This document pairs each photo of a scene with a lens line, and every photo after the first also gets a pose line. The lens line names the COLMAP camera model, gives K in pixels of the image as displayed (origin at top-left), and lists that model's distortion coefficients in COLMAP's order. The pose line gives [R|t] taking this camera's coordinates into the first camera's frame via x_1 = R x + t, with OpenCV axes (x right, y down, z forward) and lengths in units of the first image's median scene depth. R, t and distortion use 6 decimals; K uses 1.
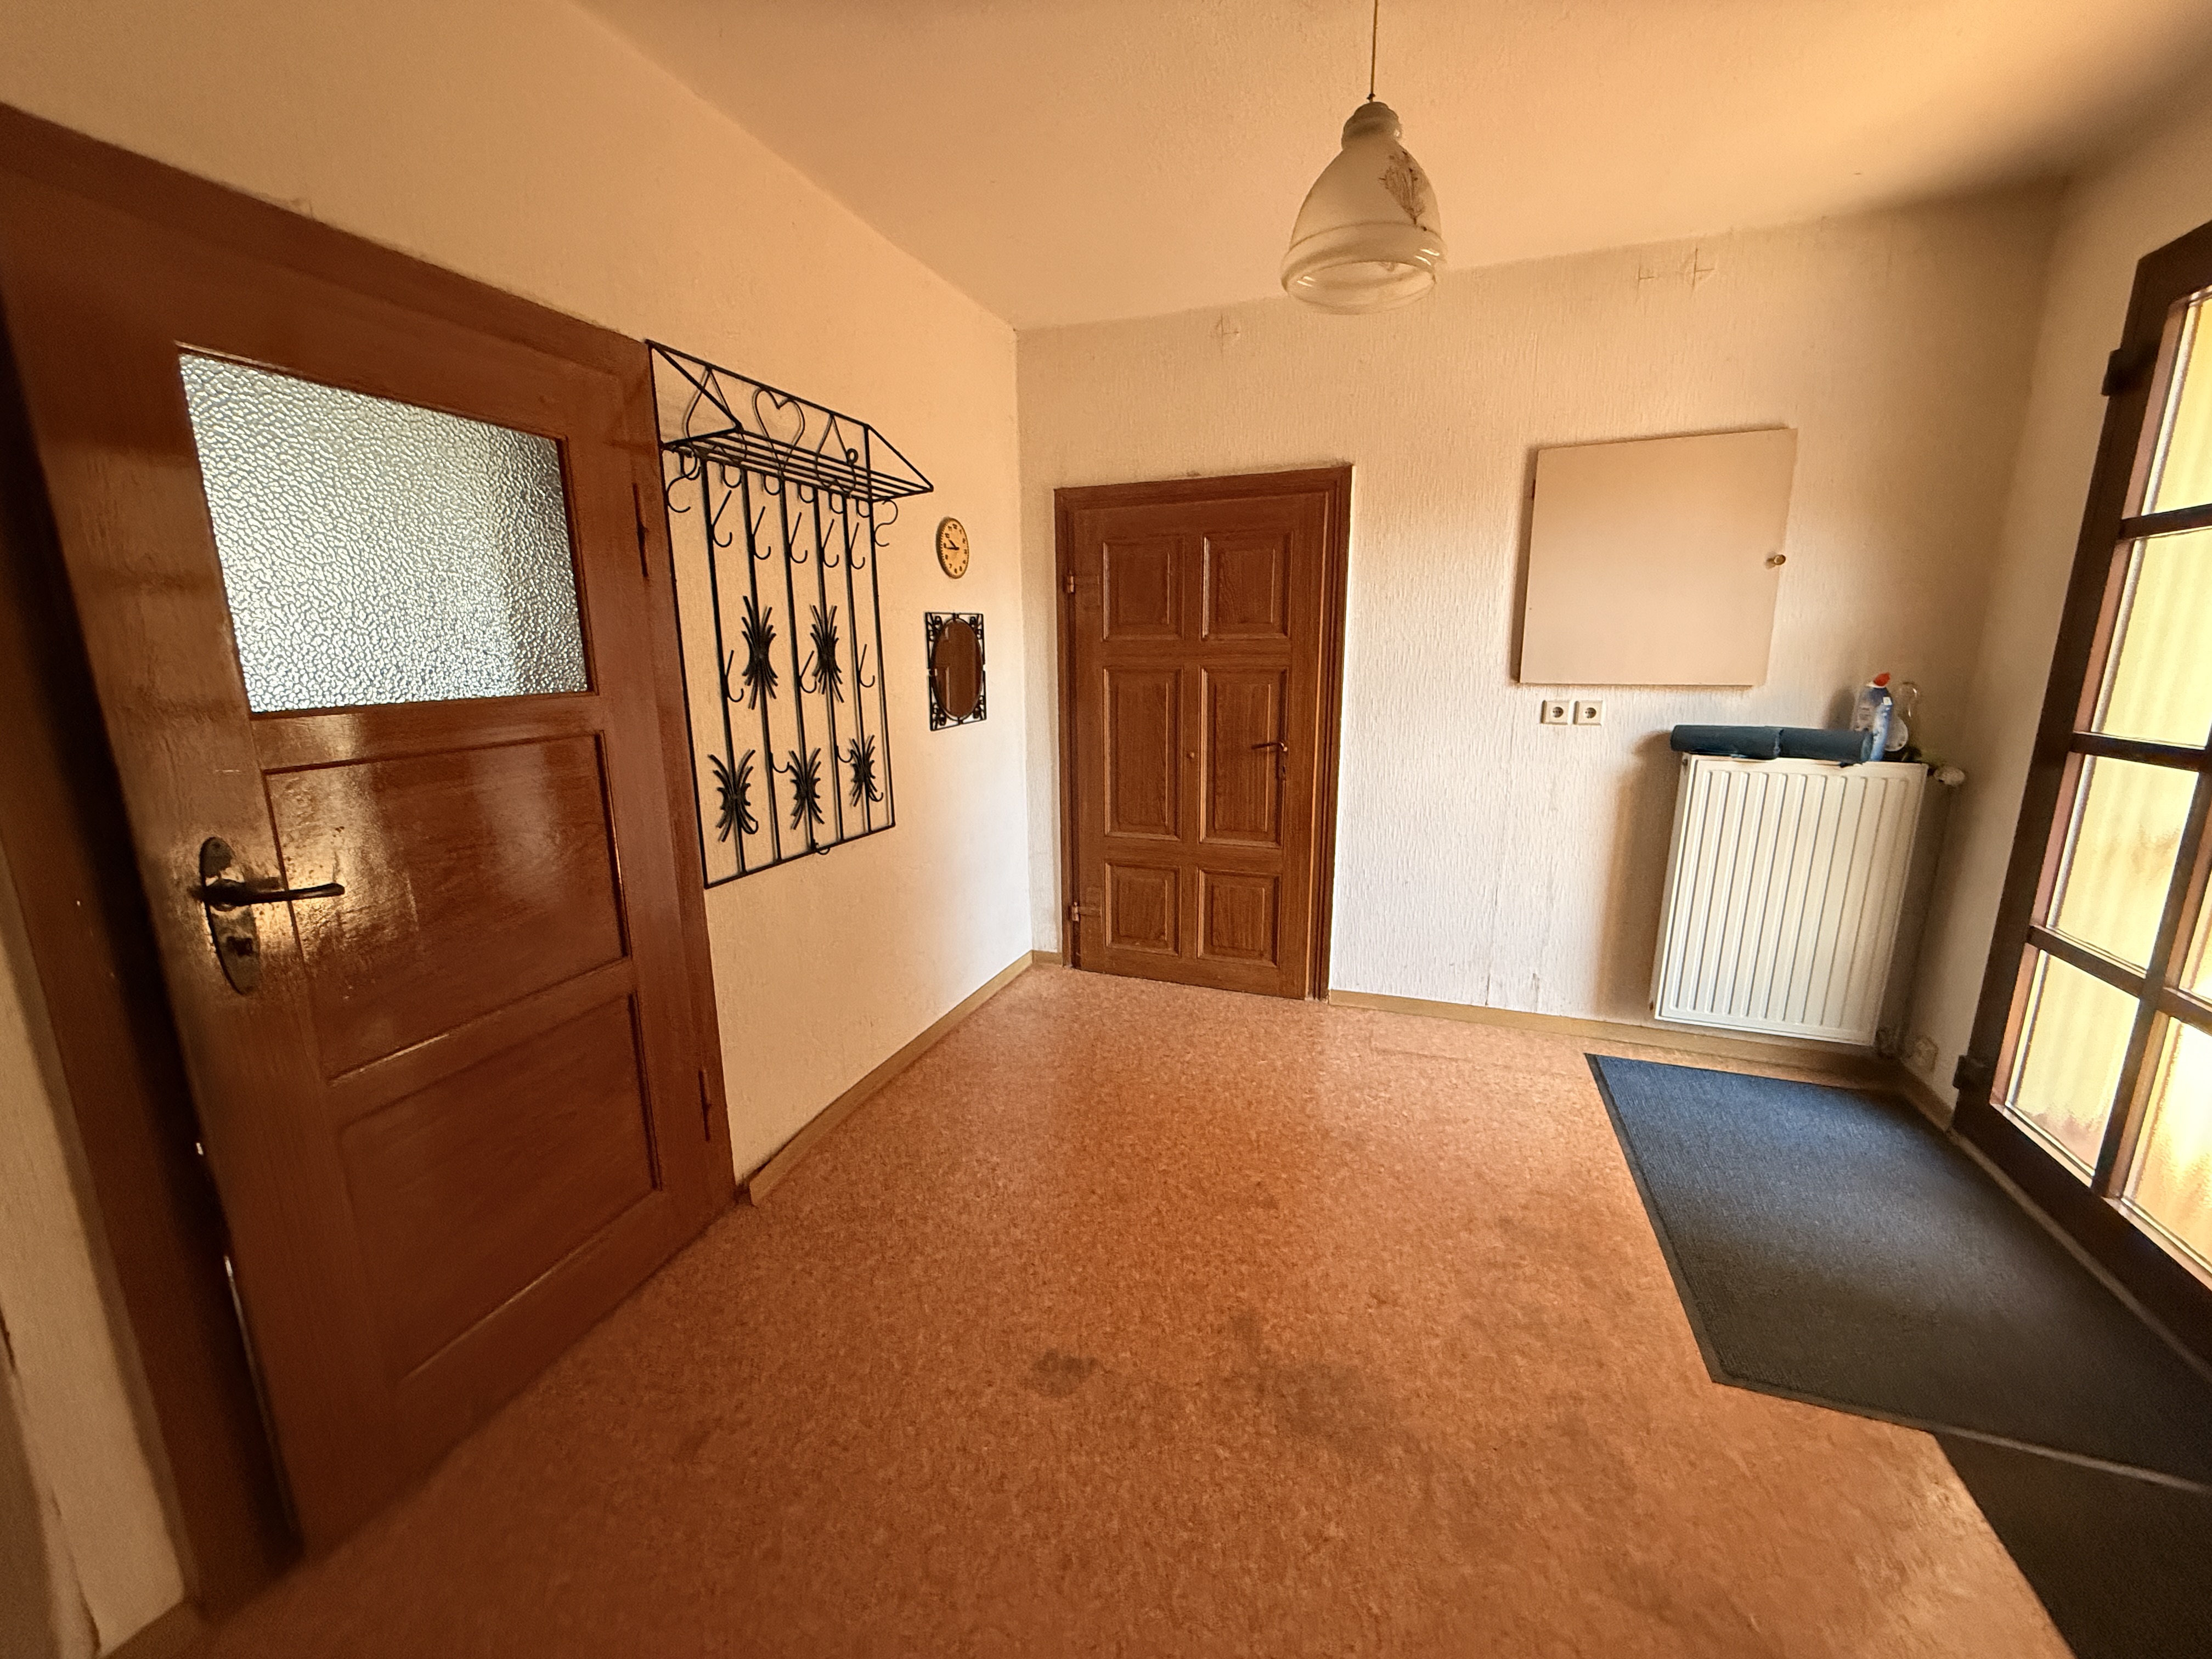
lens RADIAL K [[883.8, 0, 1112.3], [0, 883.8, 839.5], [0, 0, 1]] dist [0.001069, 0.000071]
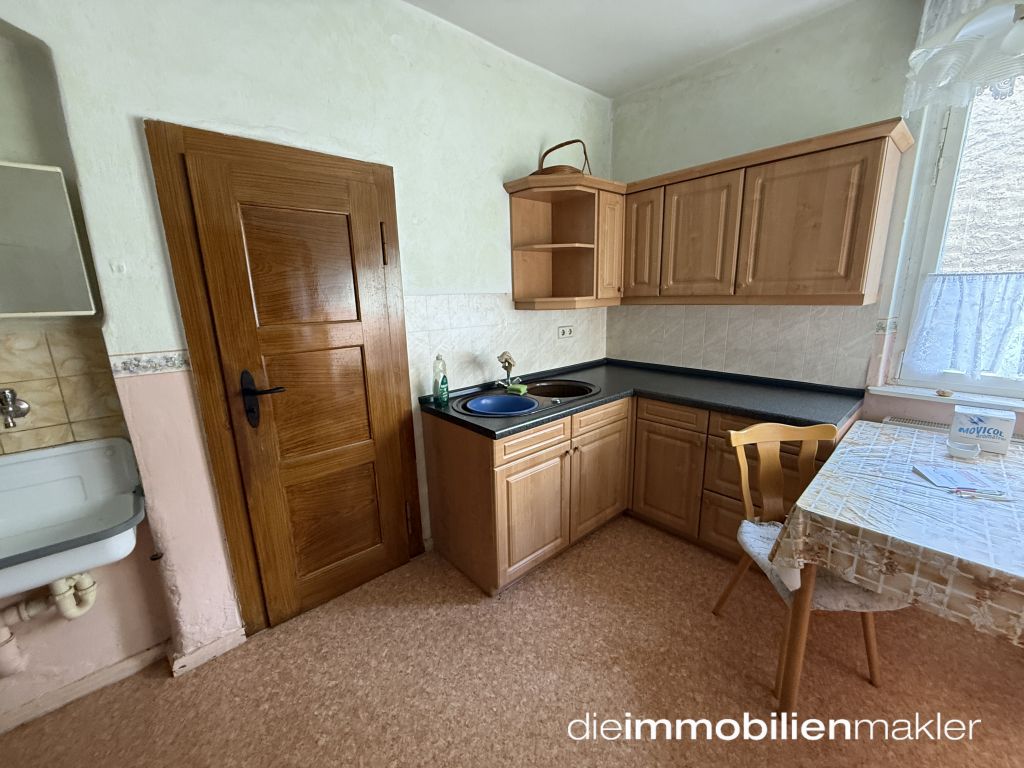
lens RADIAL K [[409.1, 0, 517.8], [0, 409.1, 382.1], [0, 0, 1]] dist [0.001069, 0.000071]
pose [[-0.465507, 0.199915, -0.862170, 0.533178], [-0.167959, 0.936498, 0.307835, -0.295639], [0.868961, 0.288108, -0.402368, 1.366810]]
